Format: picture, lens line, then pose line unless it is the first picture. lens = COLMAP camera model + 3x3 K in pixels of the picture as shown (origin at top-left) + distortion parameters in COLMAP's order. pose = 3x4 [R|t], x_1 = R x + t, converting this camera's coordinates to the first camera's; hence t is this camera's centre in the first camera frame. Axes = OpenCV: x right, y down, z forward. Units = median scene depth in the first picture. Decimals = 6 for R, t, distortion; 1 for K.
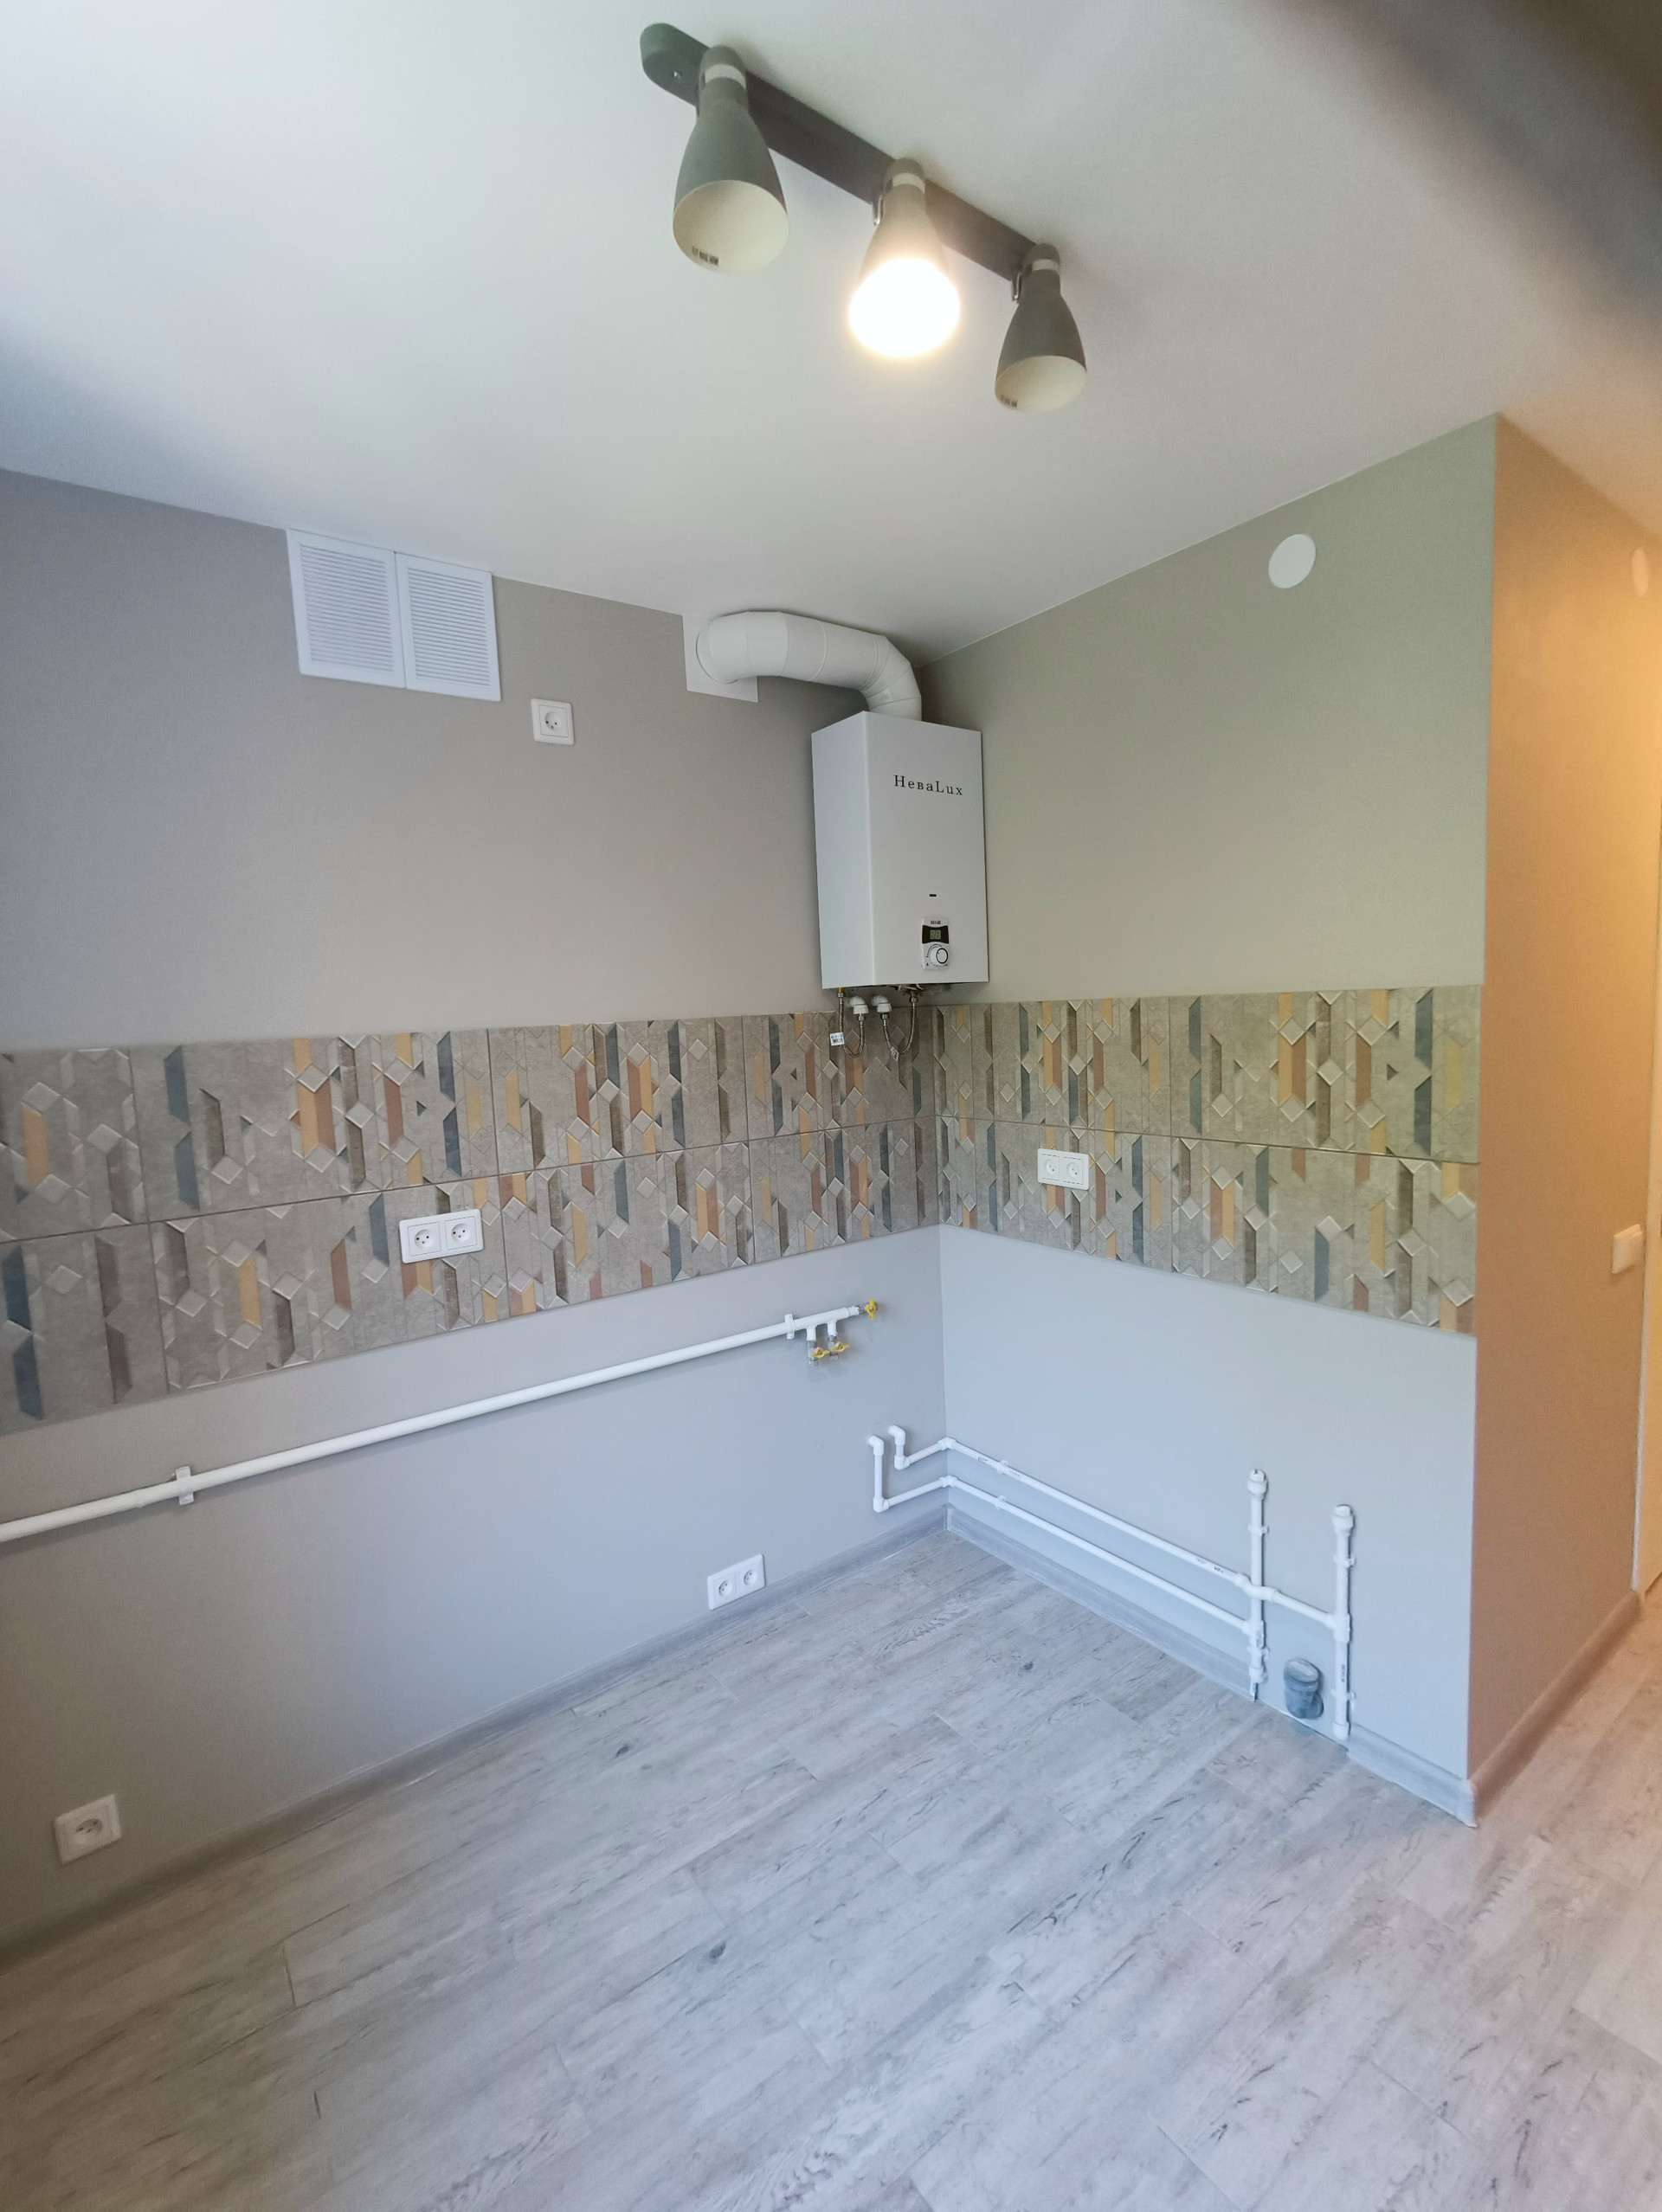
lens RADIAL K [[1000.1, 0, 832.7], [0, 1000.1, 1104.1], [0, 0, 1]] dist [-0.015015, 0.003352]
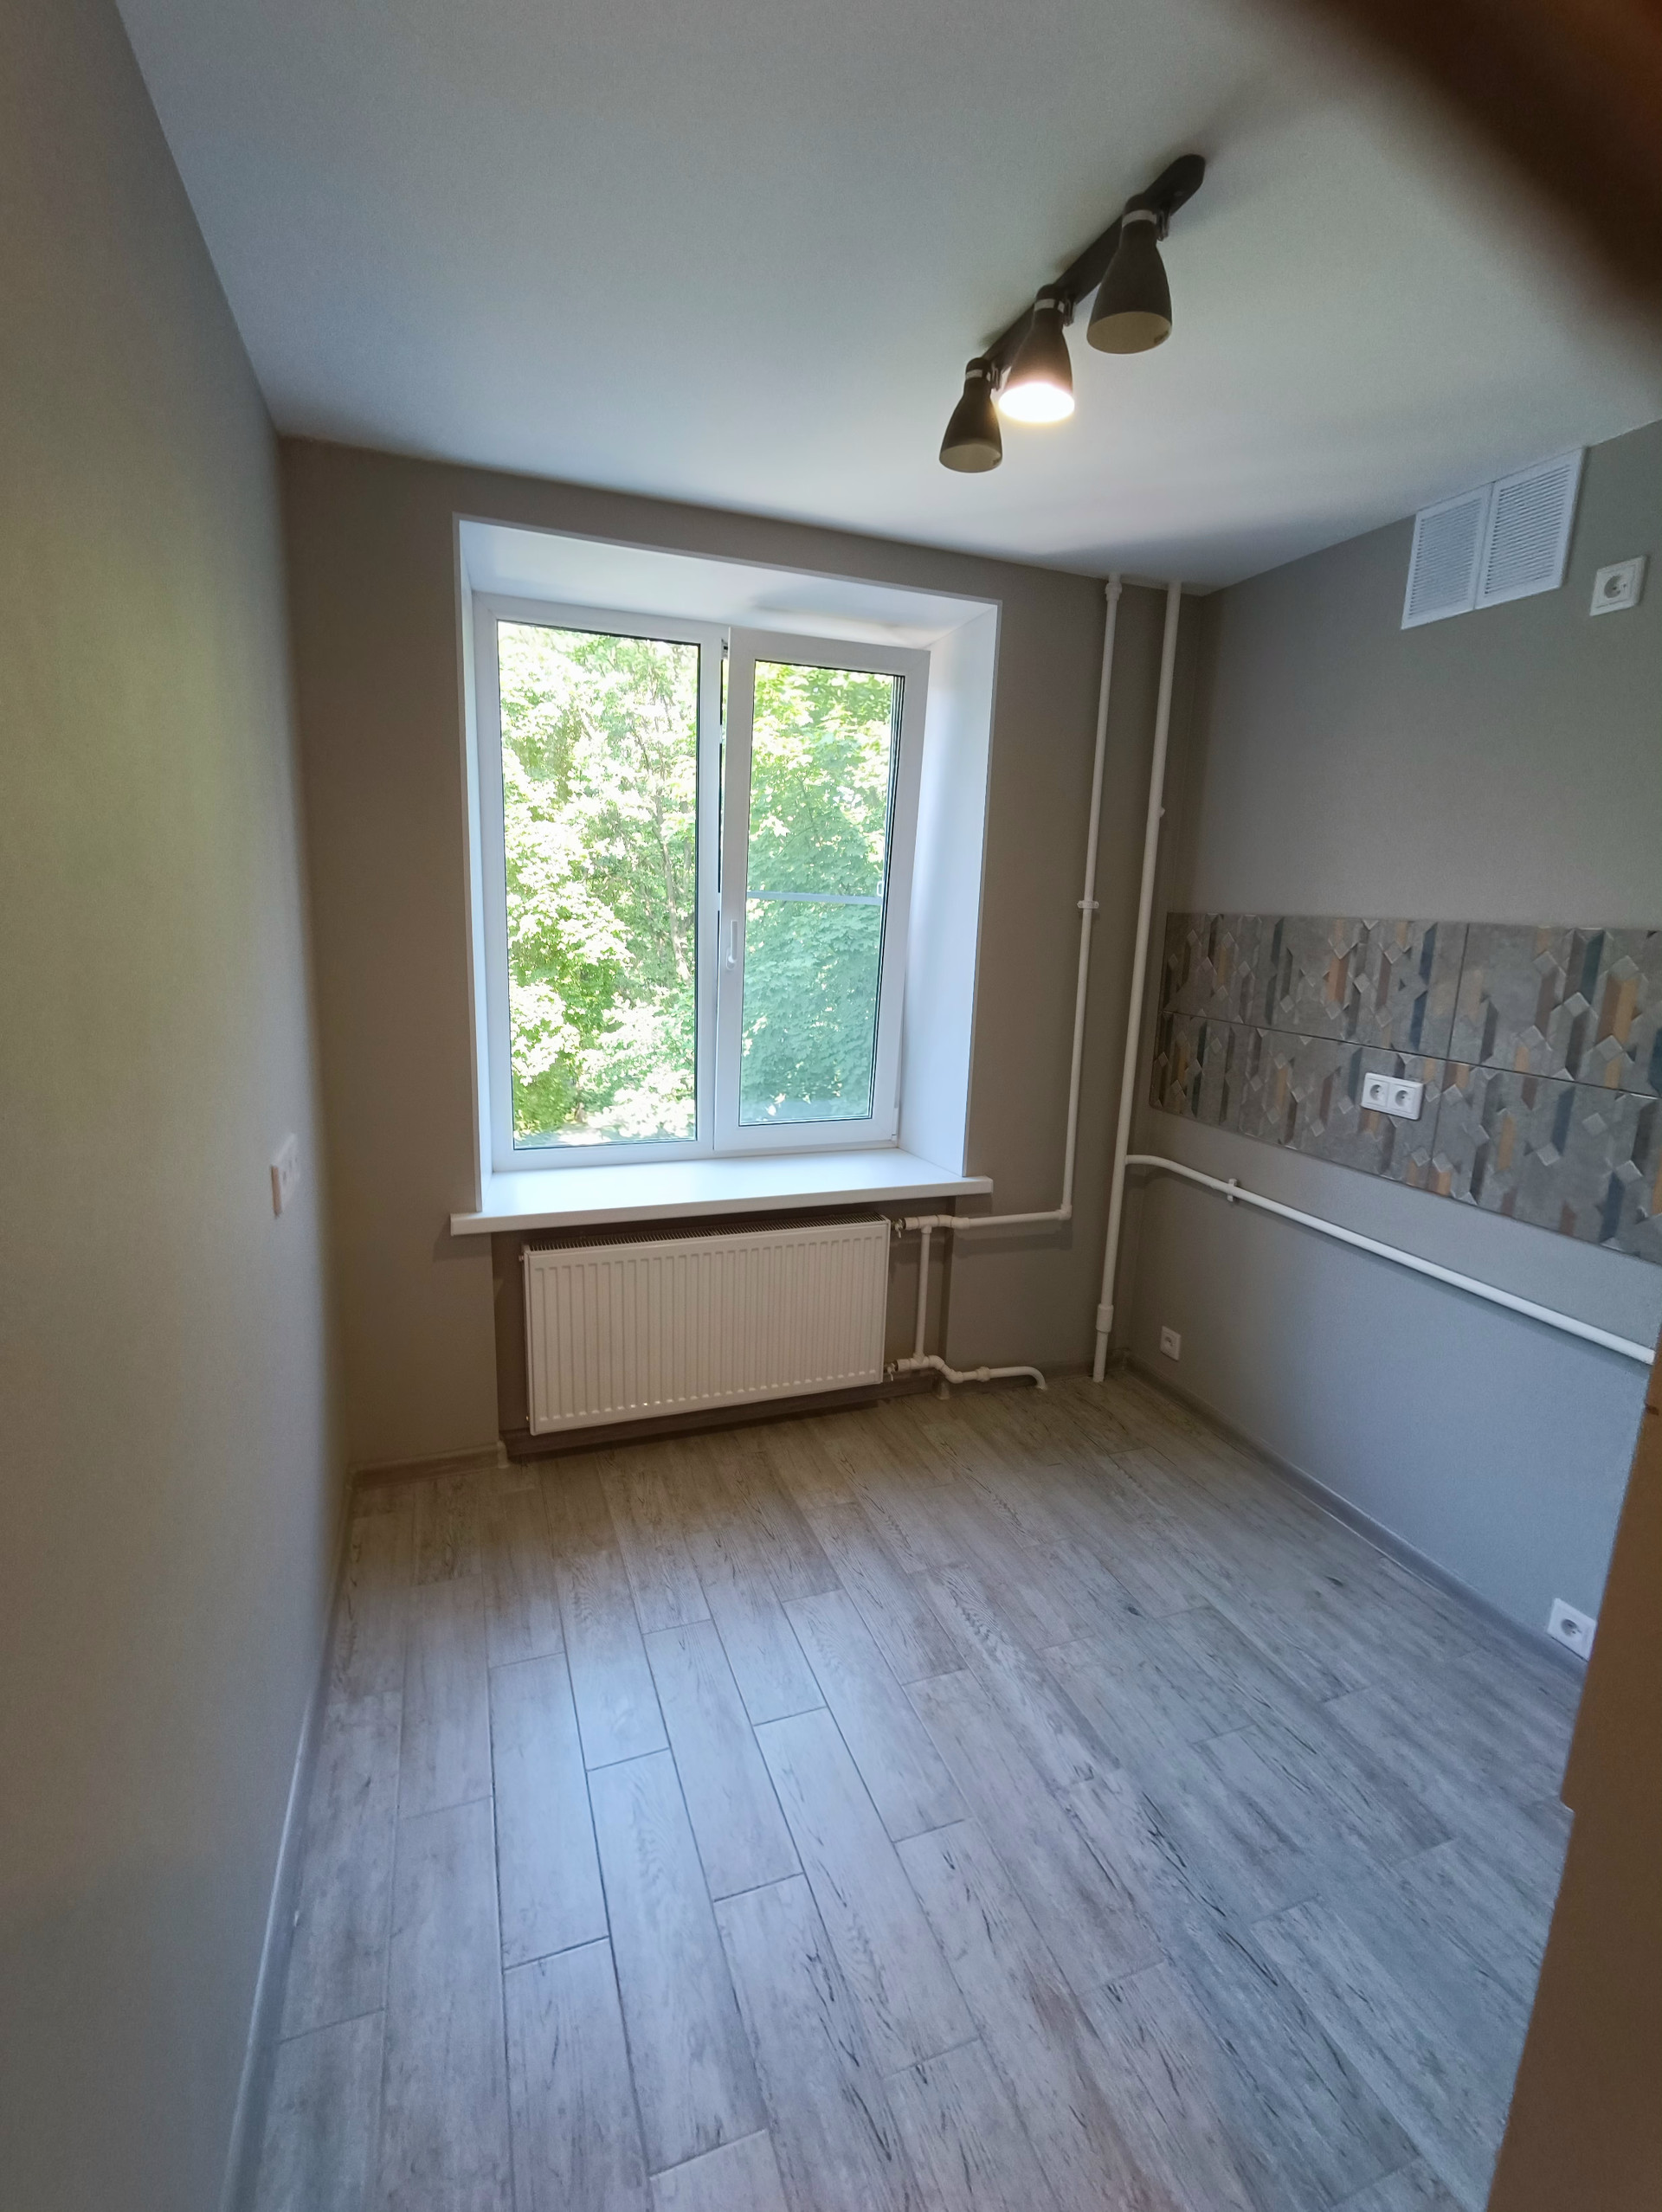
lens RADIAL K [[1000.1, 0, 820.9], [0, 1000.1, 1100.8], [0, 0, 1]] dist [-0.015015, 0.003352]
pose [[-0.290372, 0.224227, -0.930272, 1.032337], [-0.114793, 0.956976, 0.266495, -0.113466], [0.950004, 0.184171, -0.252139, 0.750332]]
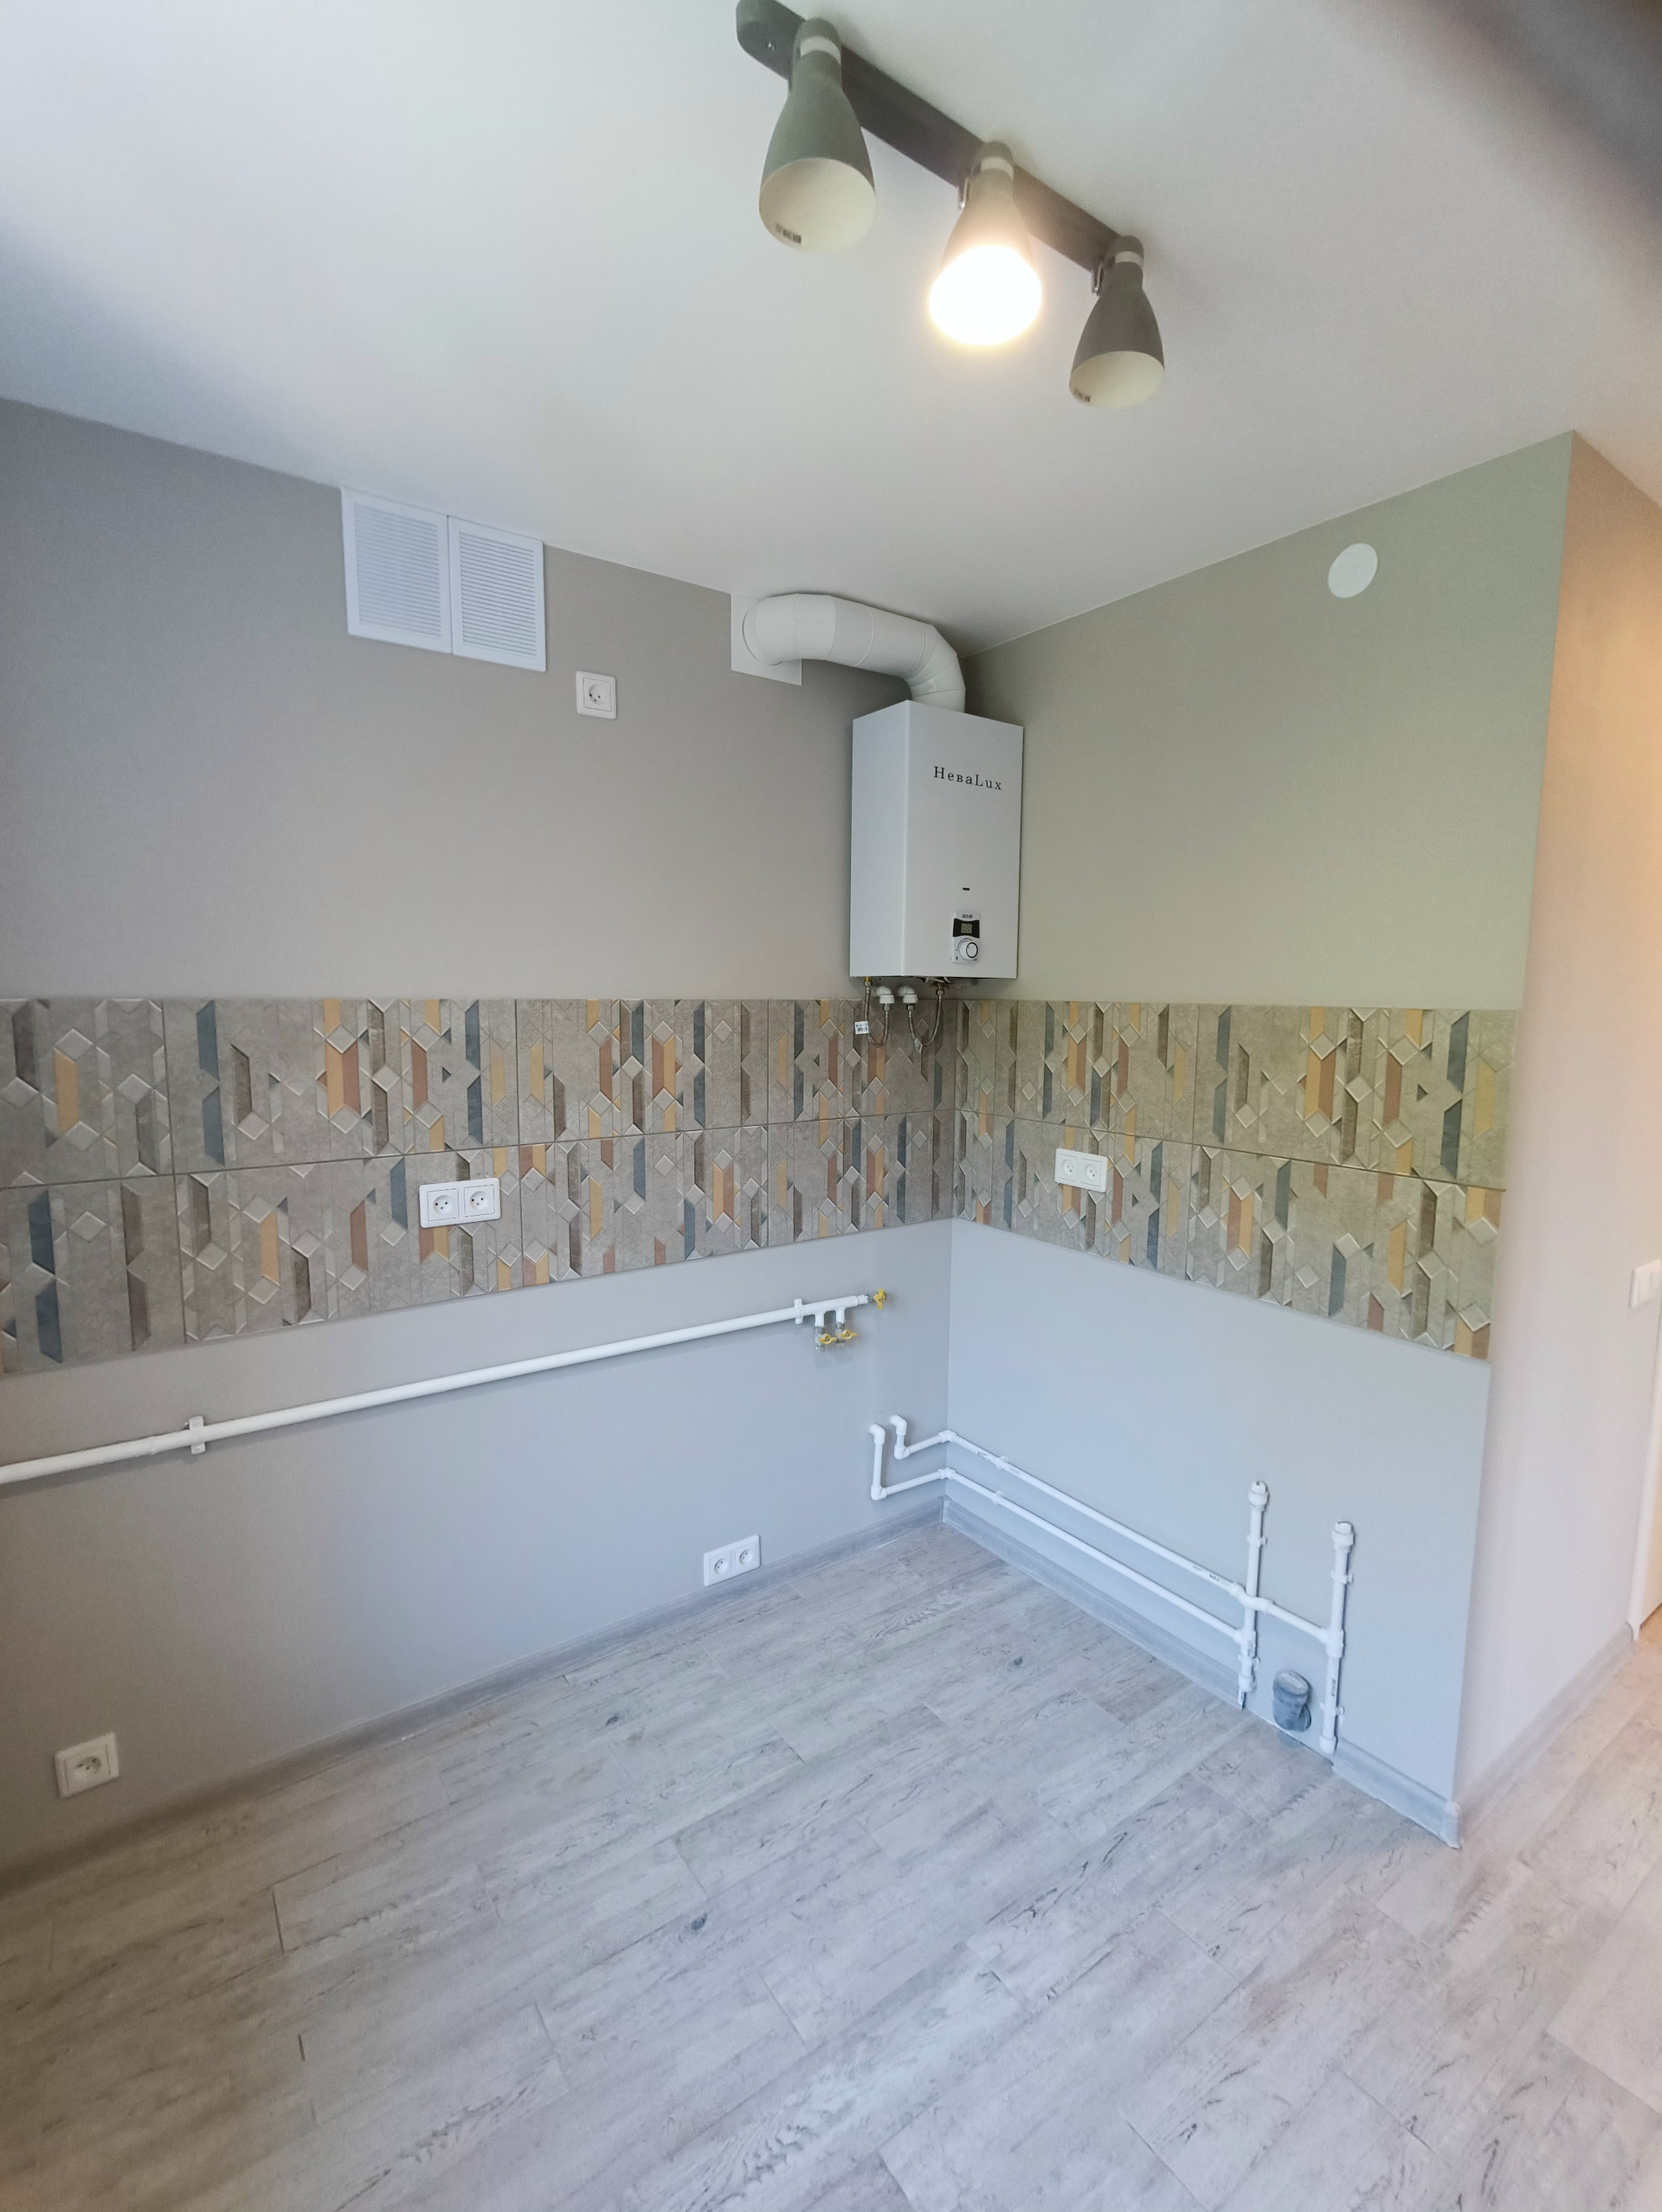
lens RADIAL K [[1000.1, 0, 831.3], [0, 1000.1, 1104.0], [0, 0, 1]] dist [-0.015015, 0.003352]
pose [[0.998435, 0.055039, -0.009932, -0.016367], [-0.054888, 0.998382, 0.014838, -0.003198], [0.010733, -0.014270, 0.999841, -0.000106]]
